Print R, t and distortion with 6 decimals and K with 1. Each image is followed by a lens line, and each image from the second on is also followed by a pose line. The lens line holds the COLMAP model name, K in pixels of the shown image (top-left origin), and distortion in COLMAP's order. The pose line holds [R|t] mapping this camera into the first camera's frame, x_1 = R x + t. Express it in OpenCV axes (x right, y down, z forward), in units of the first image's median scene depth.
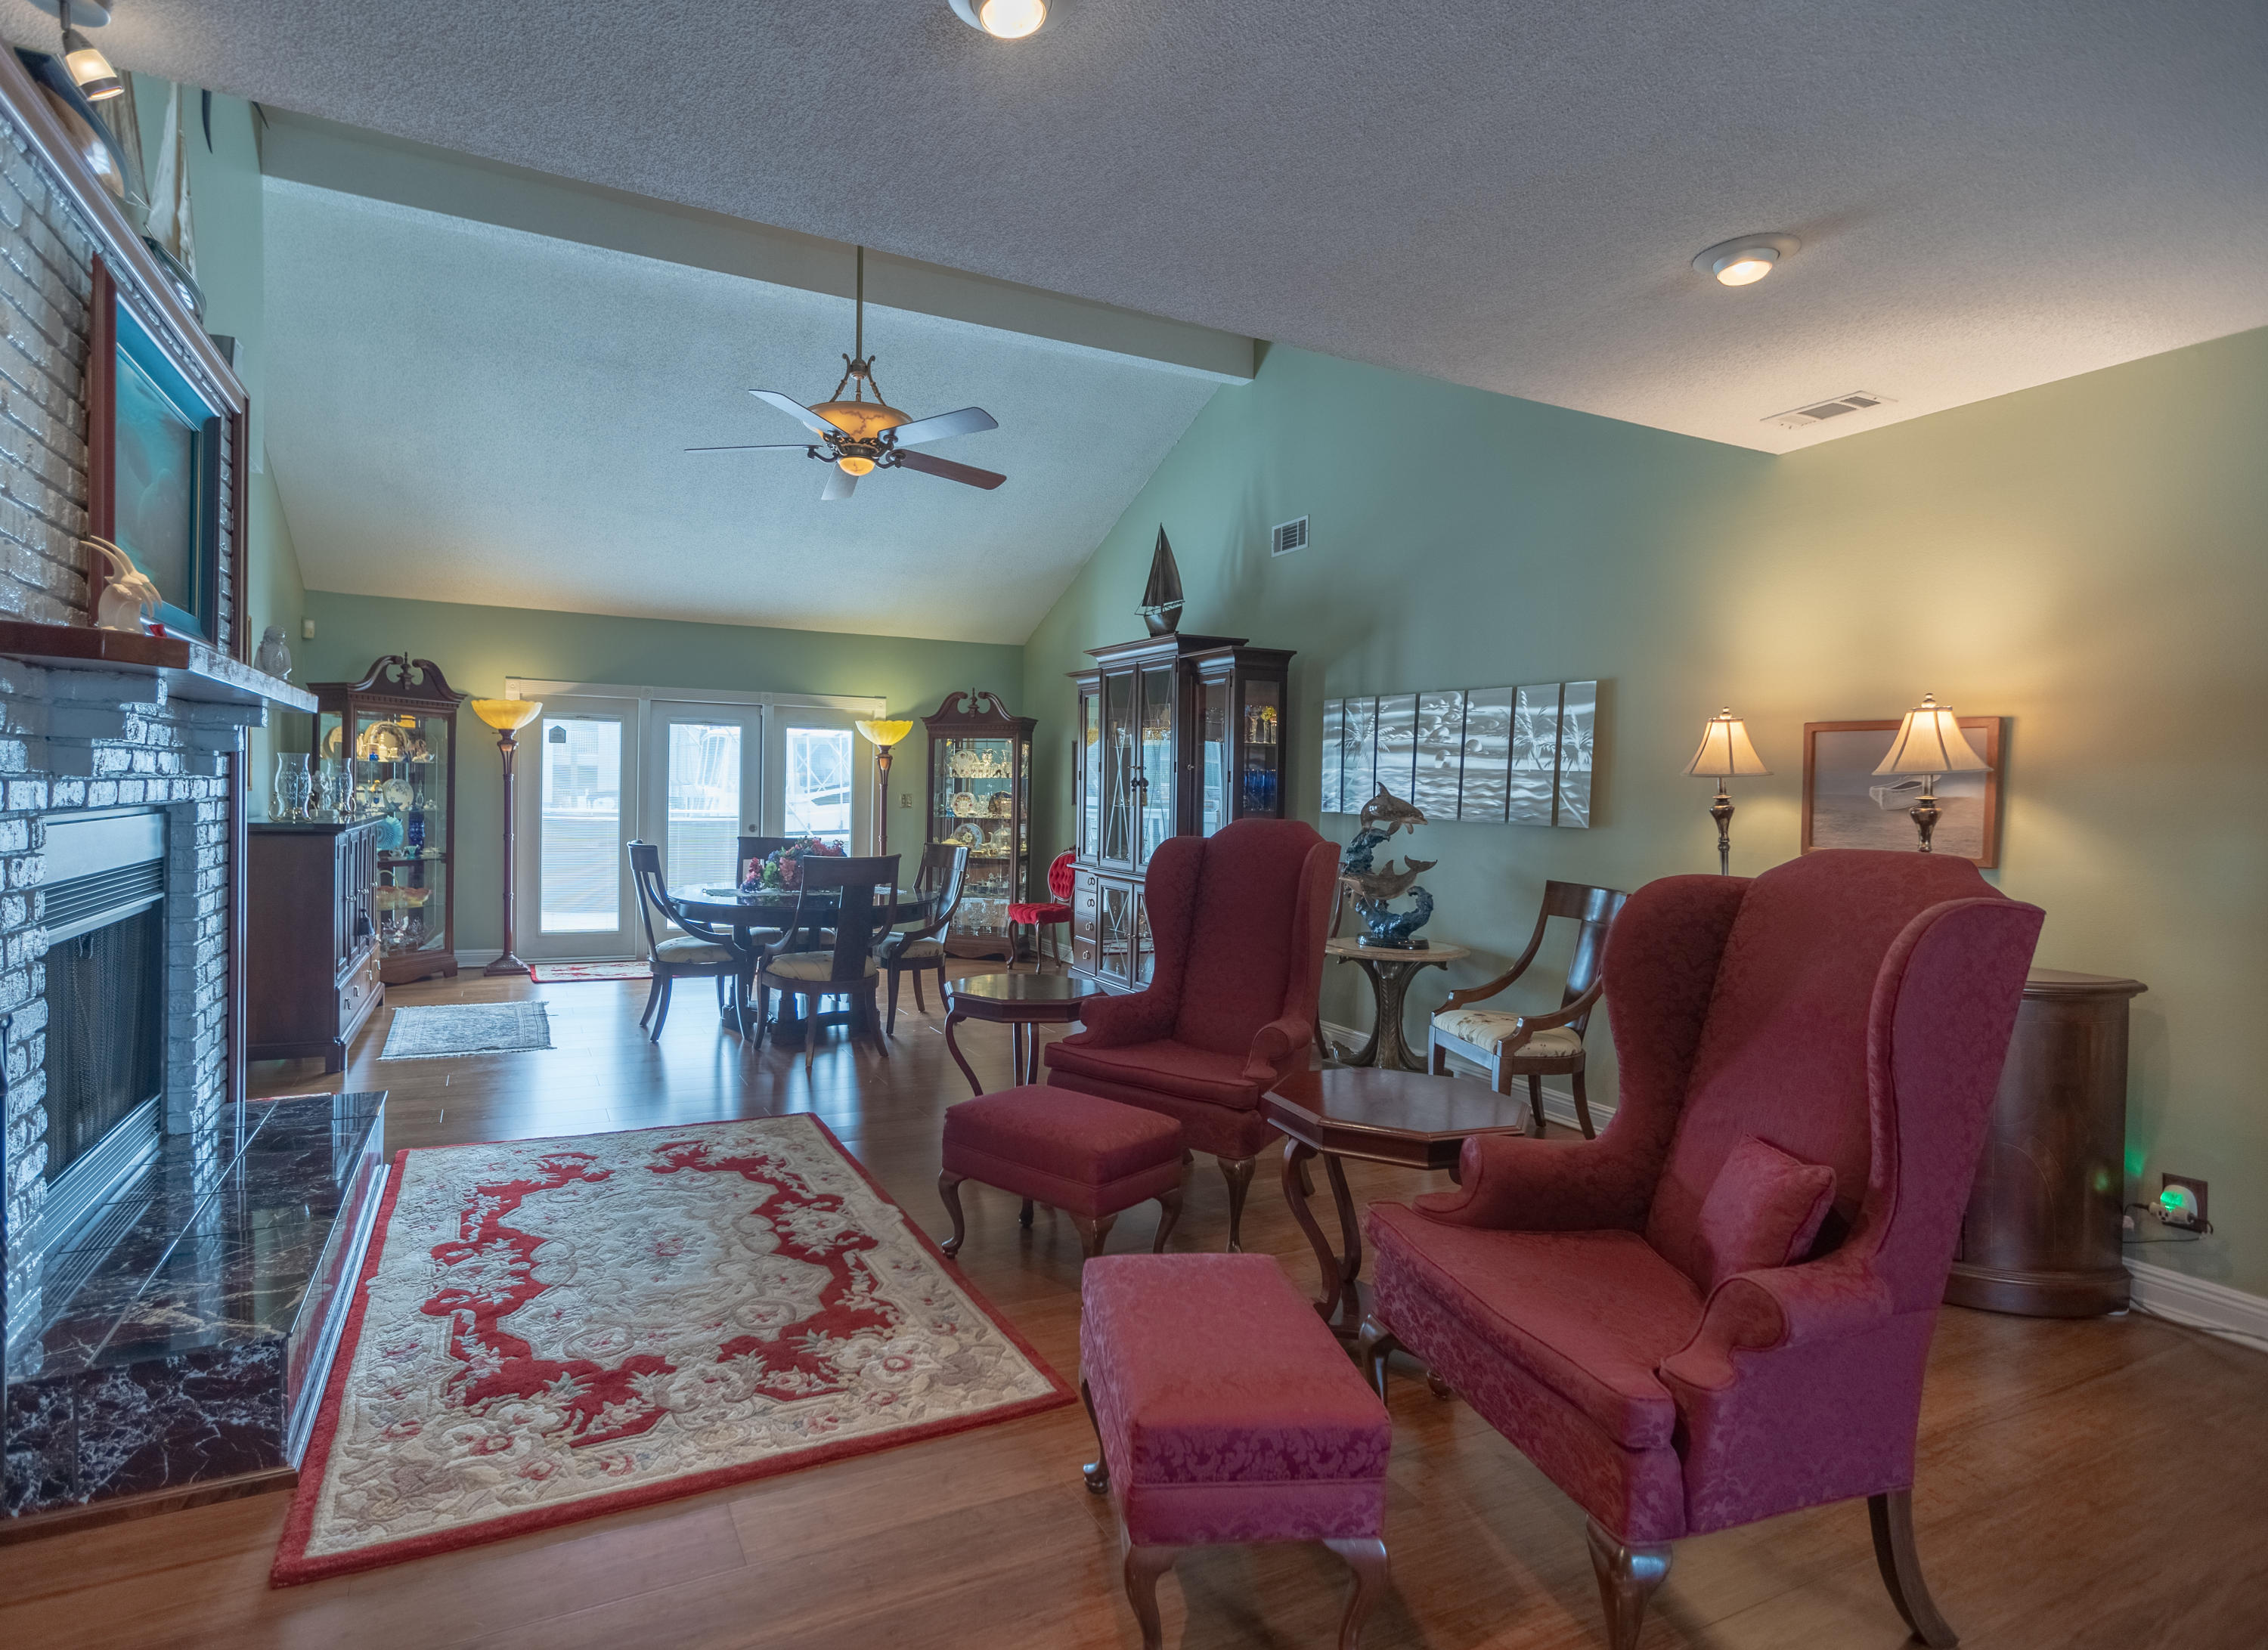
lens RADIAL K [[1204.4, 0, 1130.9], [0, 1204.4, 825.6], [0, 0, 1]] dist [0.003188, 0.002060]
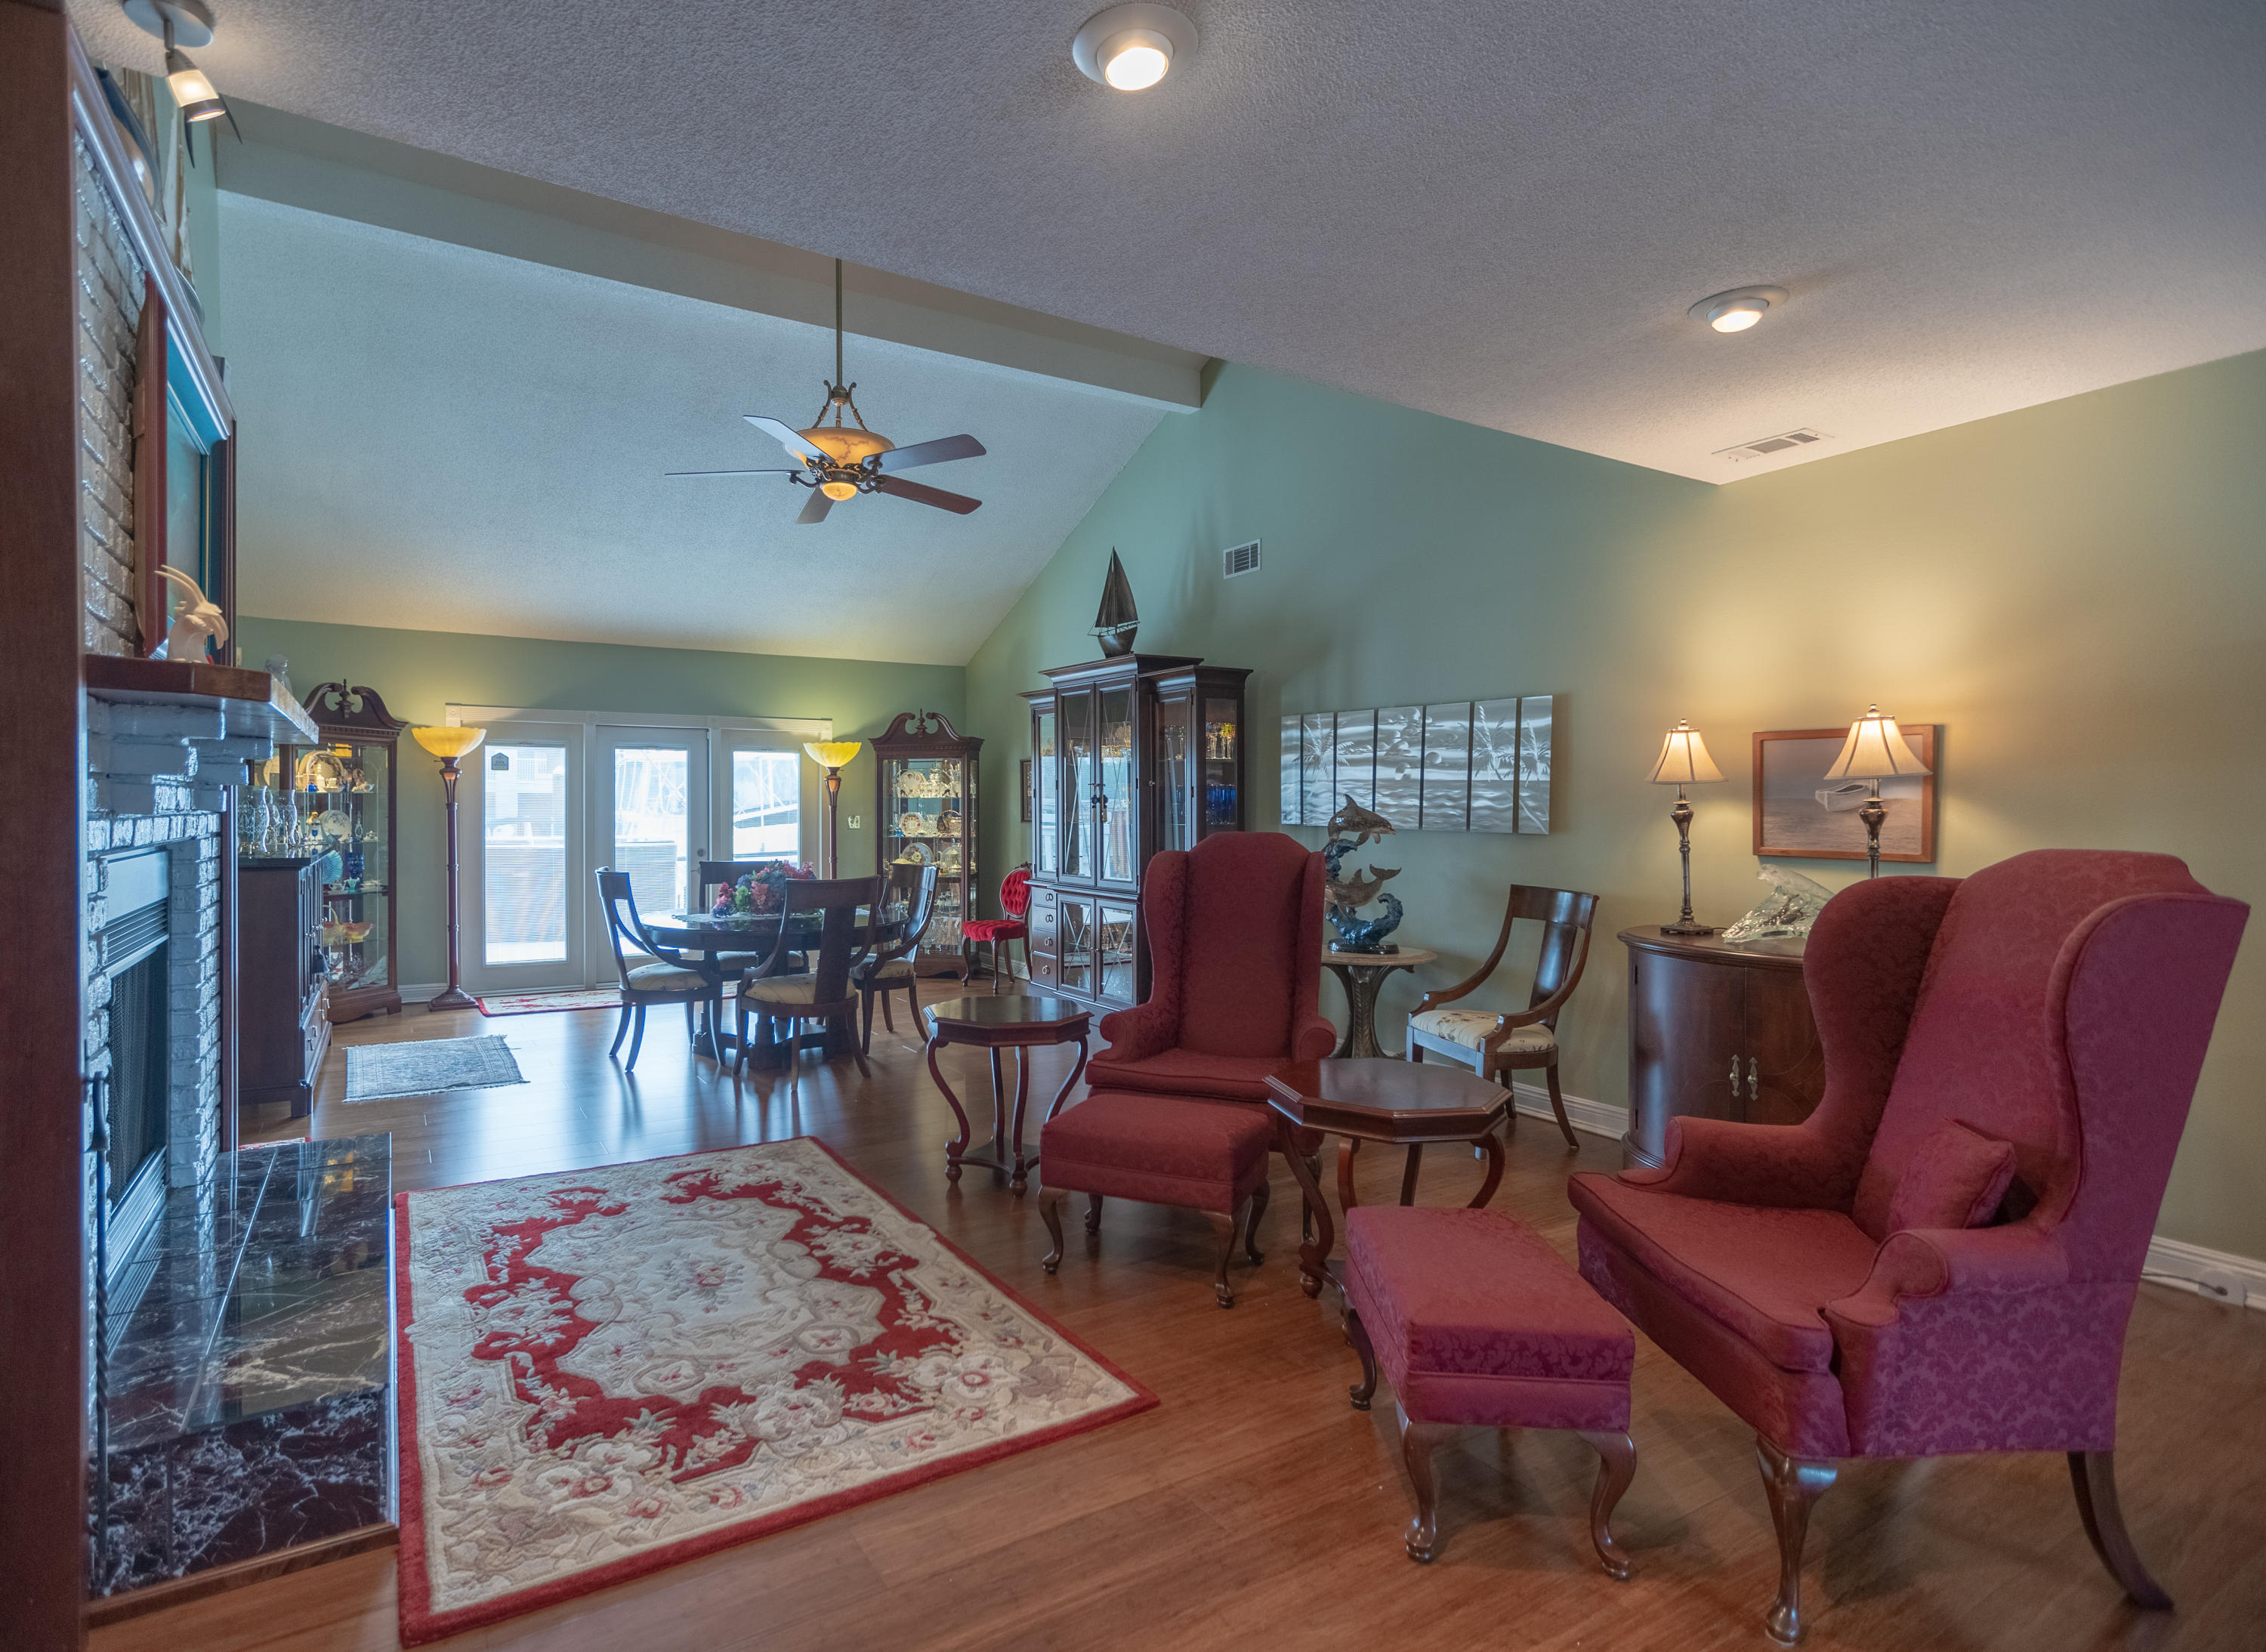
lens RADIAL K [[1183.0, 0, 1132.4], [0, 1183.0, 822.2], [0, 0, 1]] dist [0.003467, 0.001503]
pose [[0.995717, -0.020760, 0.090088, -0.100179], [0.022133, 0.999653, -0.014267, -0.002283], [-0.089761, 0.016200, 0.995832, -0.005649]]
